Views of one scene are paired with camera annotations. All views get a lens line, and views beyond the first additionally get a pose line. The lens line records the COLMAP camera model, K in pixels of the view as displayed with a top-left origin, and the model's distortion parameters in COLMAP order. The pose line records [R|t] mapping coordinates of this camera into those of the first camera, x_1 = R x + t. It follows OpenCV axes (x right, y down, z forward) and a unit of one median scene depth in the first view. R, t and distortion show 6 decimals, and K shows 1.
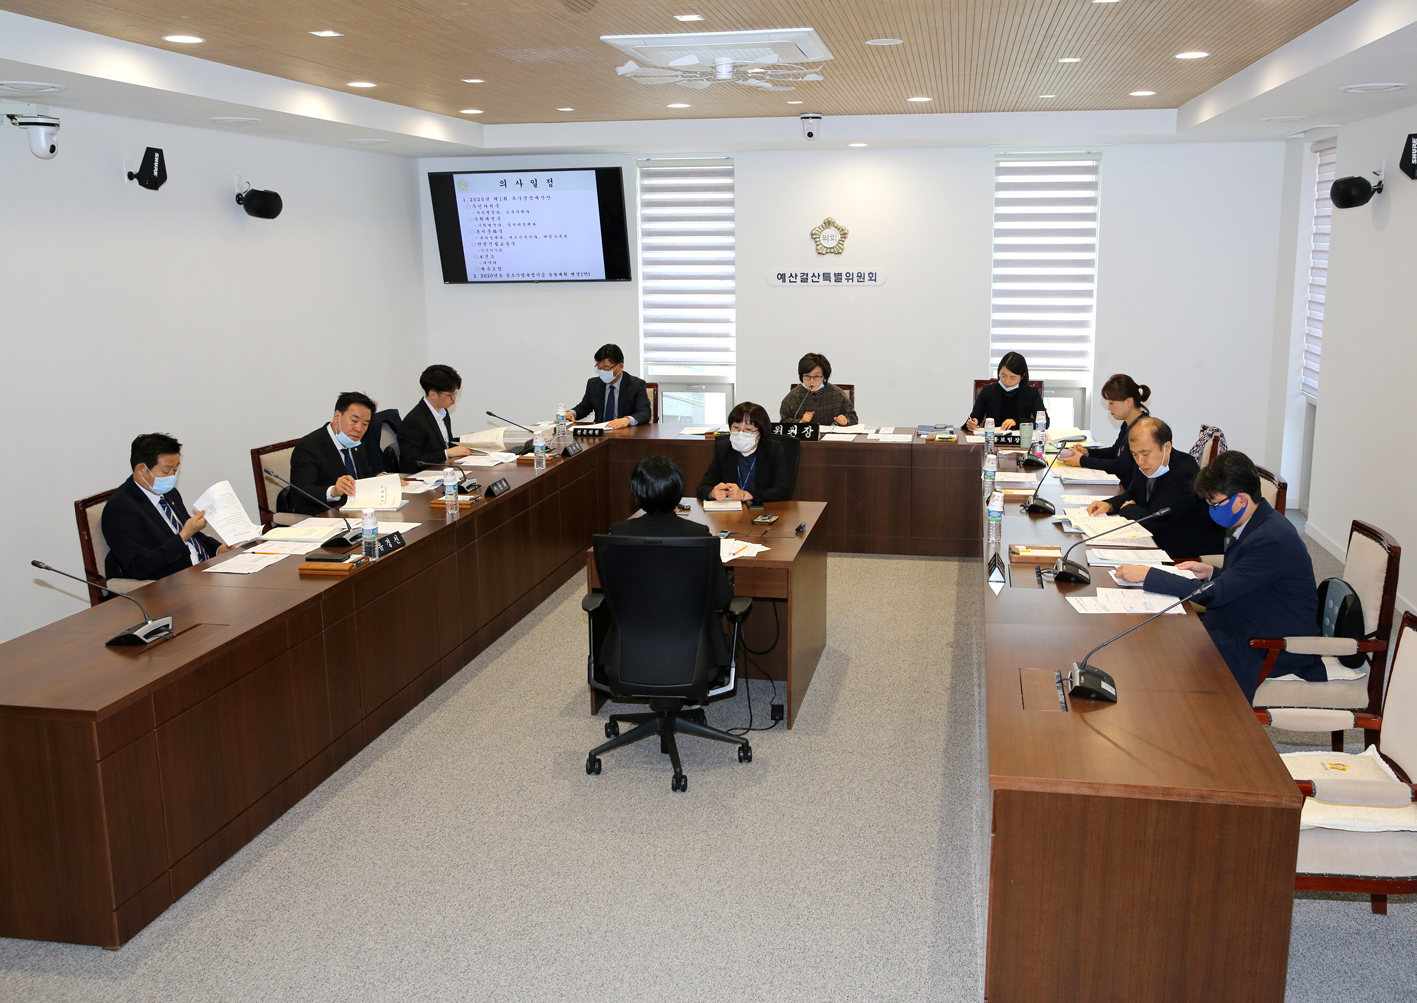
lens RADIAL K [[1274.7, 0, 710.9], [0, 1274.7, 496.4], [0, 0, 1]] dist [-0.035850, 0.034141]
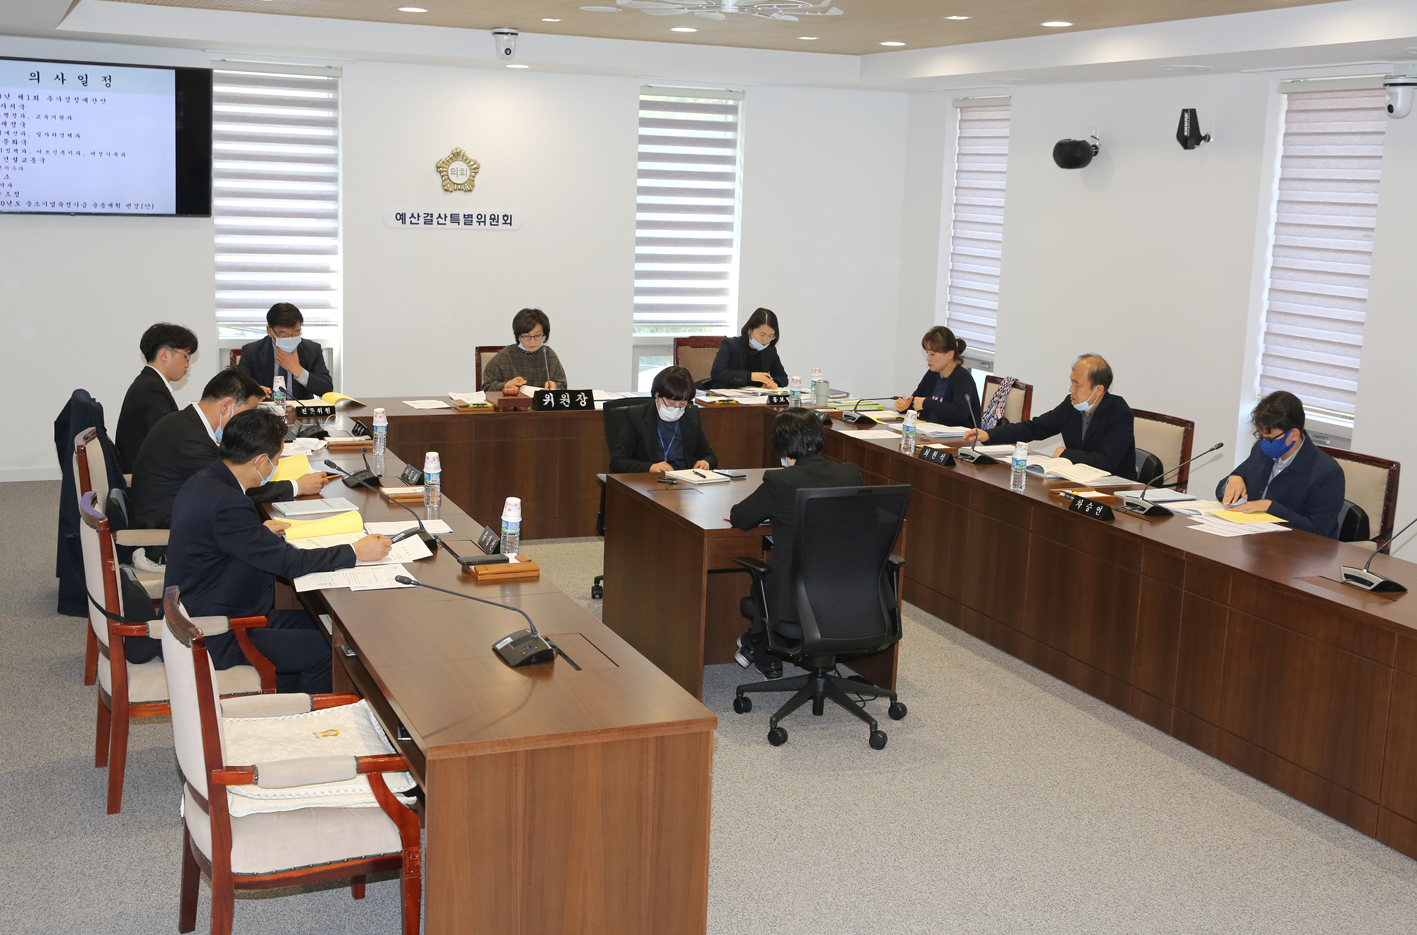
lens RADIAL K [[1617.9, 0, 708.6], [0, 1617.9, 472.1], [0, 0, 1]] dist [0.048756, 0.000000]
pose [[0.839872, -0.061254, 0.539317, -0.357597], [0.067054, 0.997710, 0.008895, -0.003856], [-0.538626, 0.028693, 0.842056, 0.013967]]
